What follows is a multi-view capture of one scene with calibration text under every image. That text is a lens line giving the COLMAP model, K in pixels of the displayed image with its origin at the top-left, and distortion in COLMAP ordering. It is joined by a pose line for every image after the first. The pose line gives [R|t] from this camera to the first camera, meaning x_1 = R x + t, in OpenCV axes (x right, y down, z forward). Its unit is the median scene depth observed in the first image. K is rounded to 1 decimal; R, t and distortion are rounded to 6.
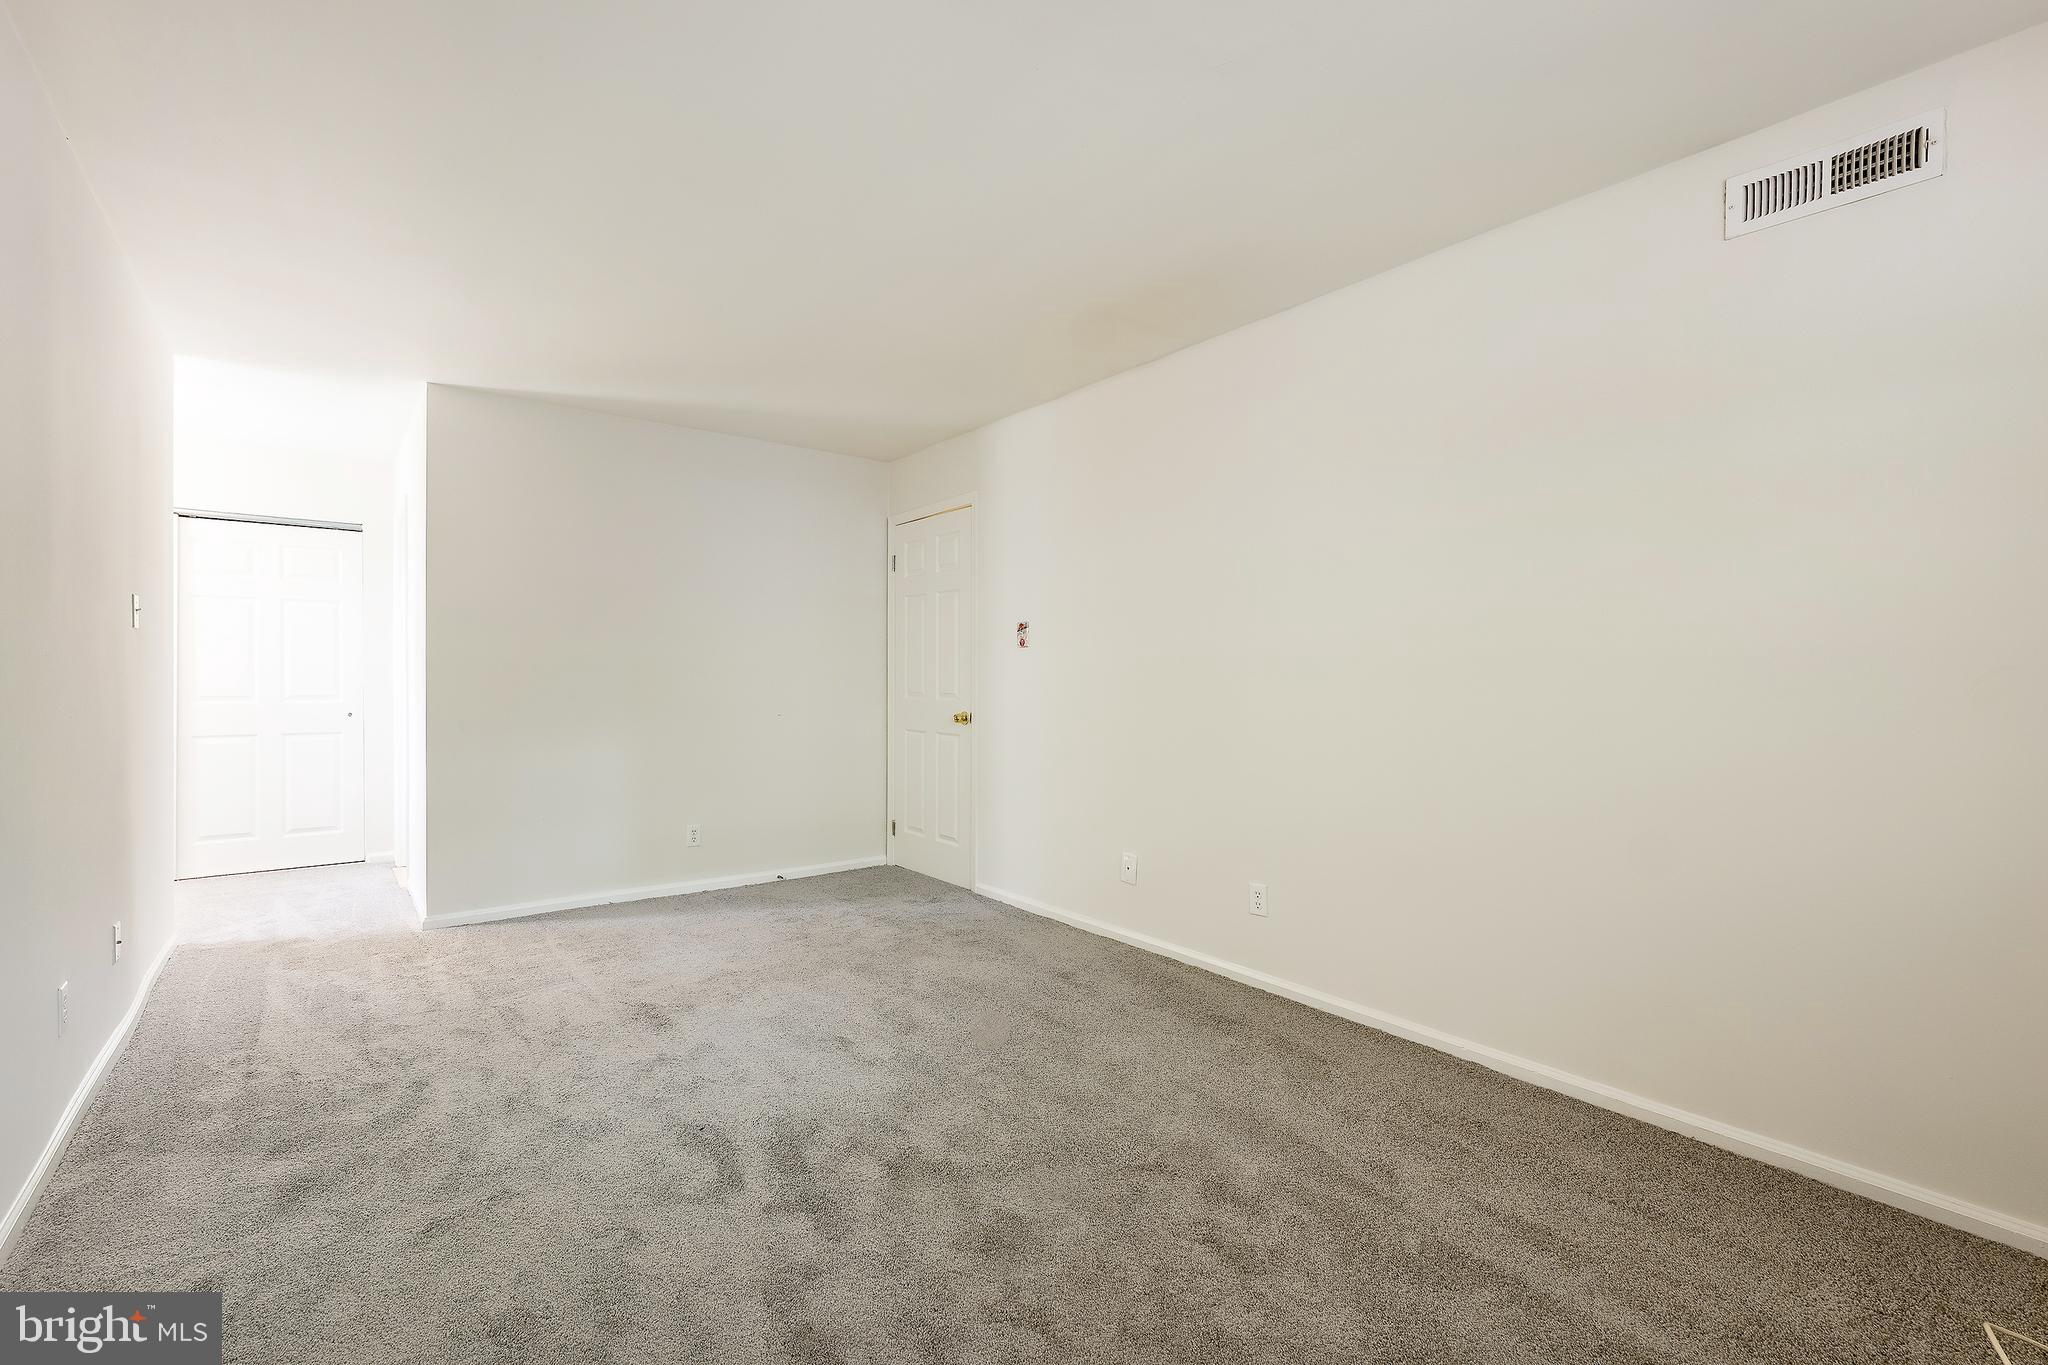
lens RADIAL K [[861.9, 0, 1024.0], [0, 861.9, 682.5], [0, 0, 1]] dist [-0.000742, -0.000154]
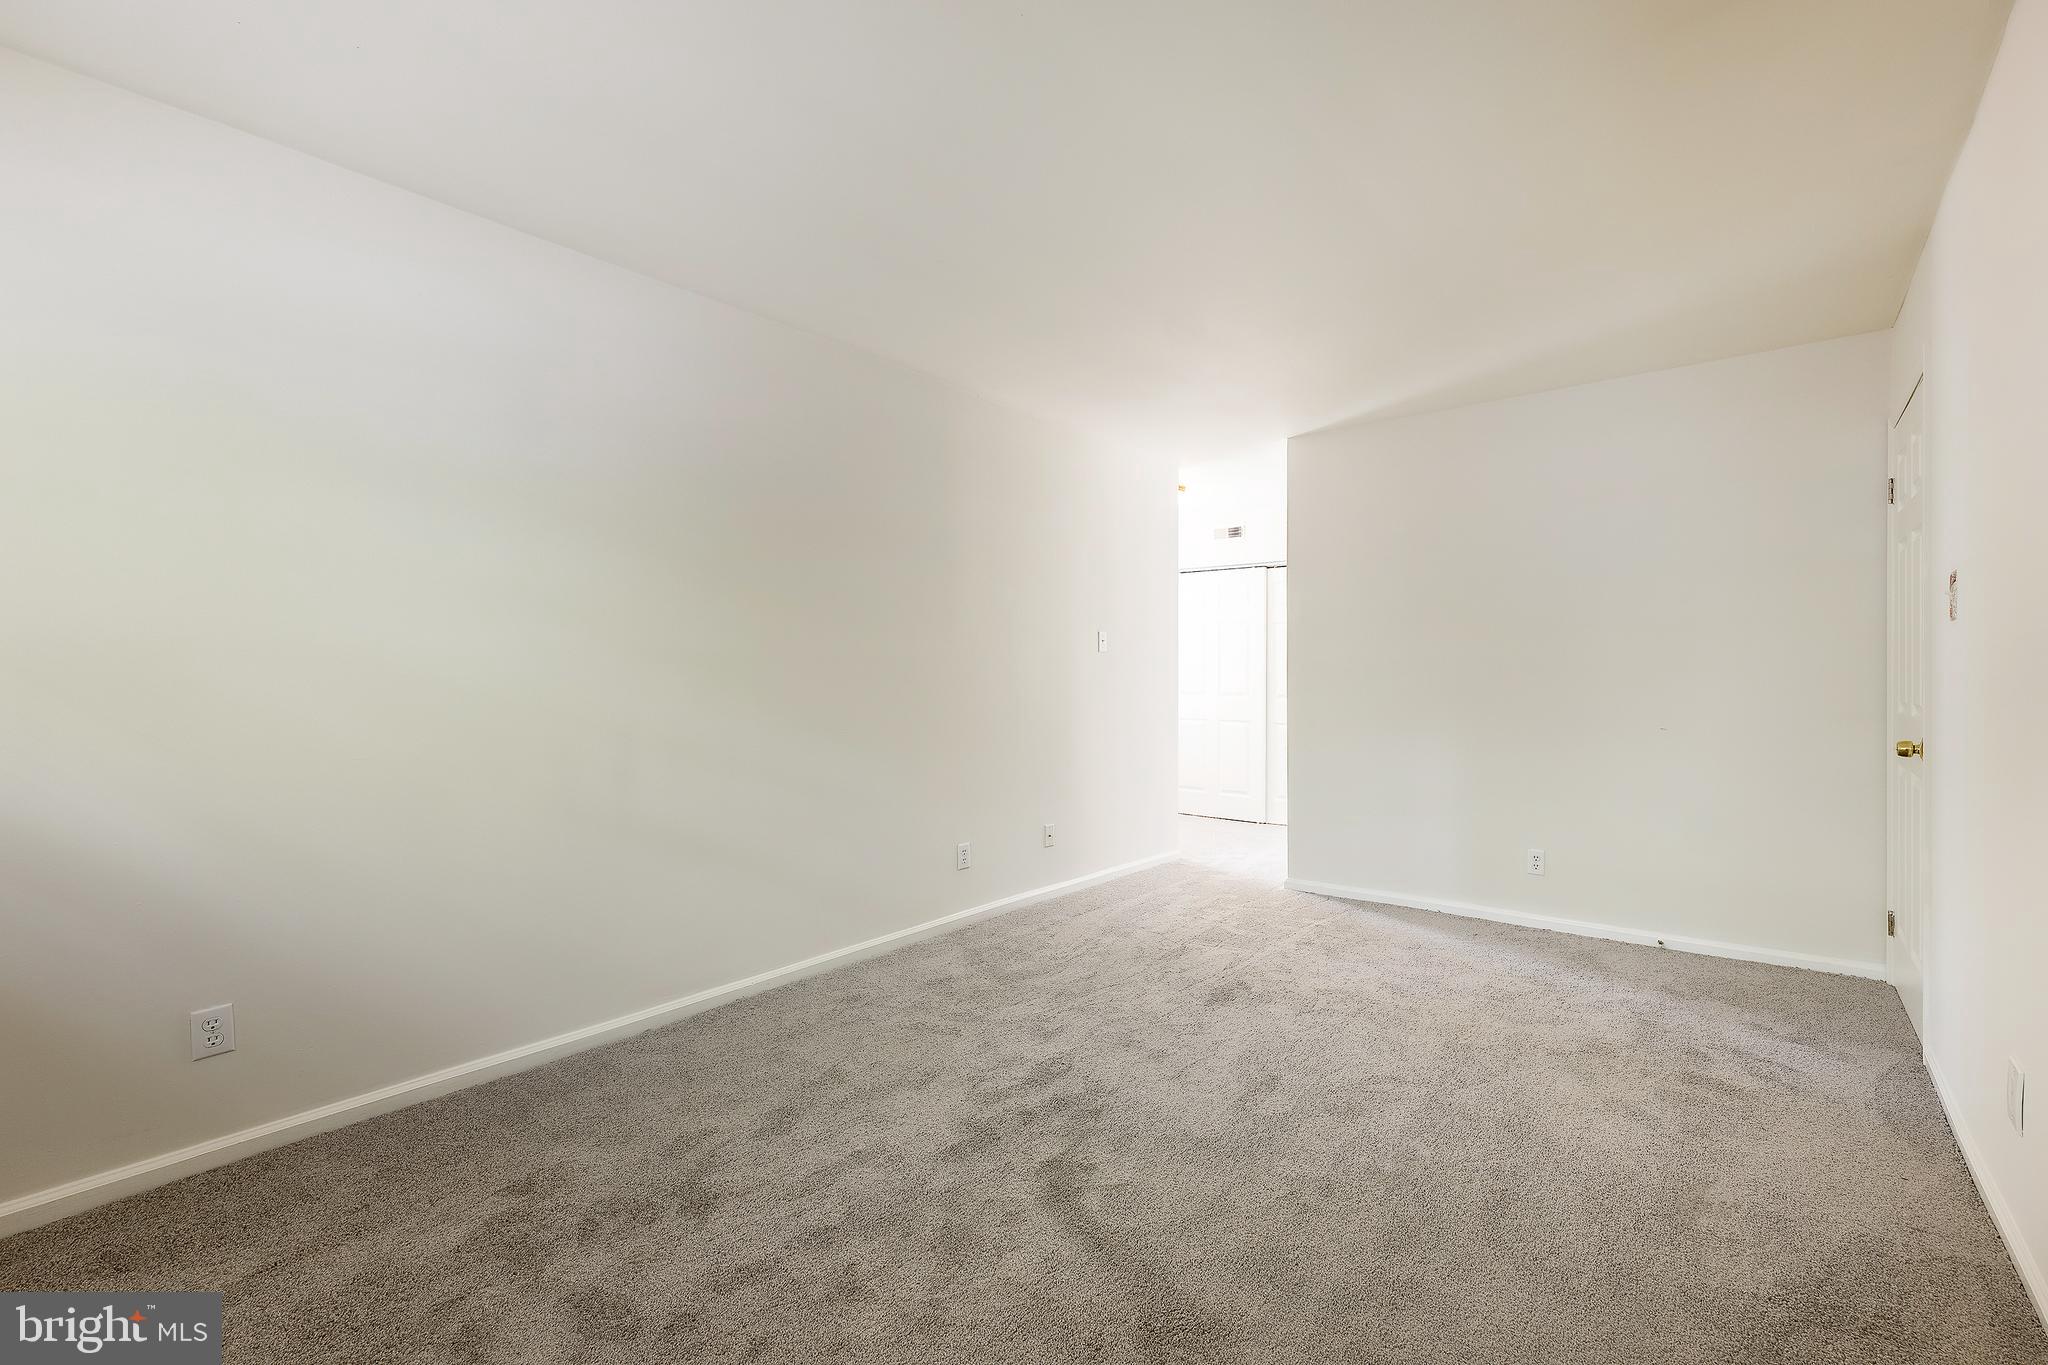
lens RADIAL K [[861.9, 0, 1024.0], [0, 861.9, 682.5], [0, 0, 1]] dist [-0.000742, -0.000154]
pose [[0.256477, 0.000254, -0.966550, 0.405066], [-0.004424, 0.999990, -0.000911, 0.000050], [0.966540, 0.004509, 0.256476, 0.349769]]
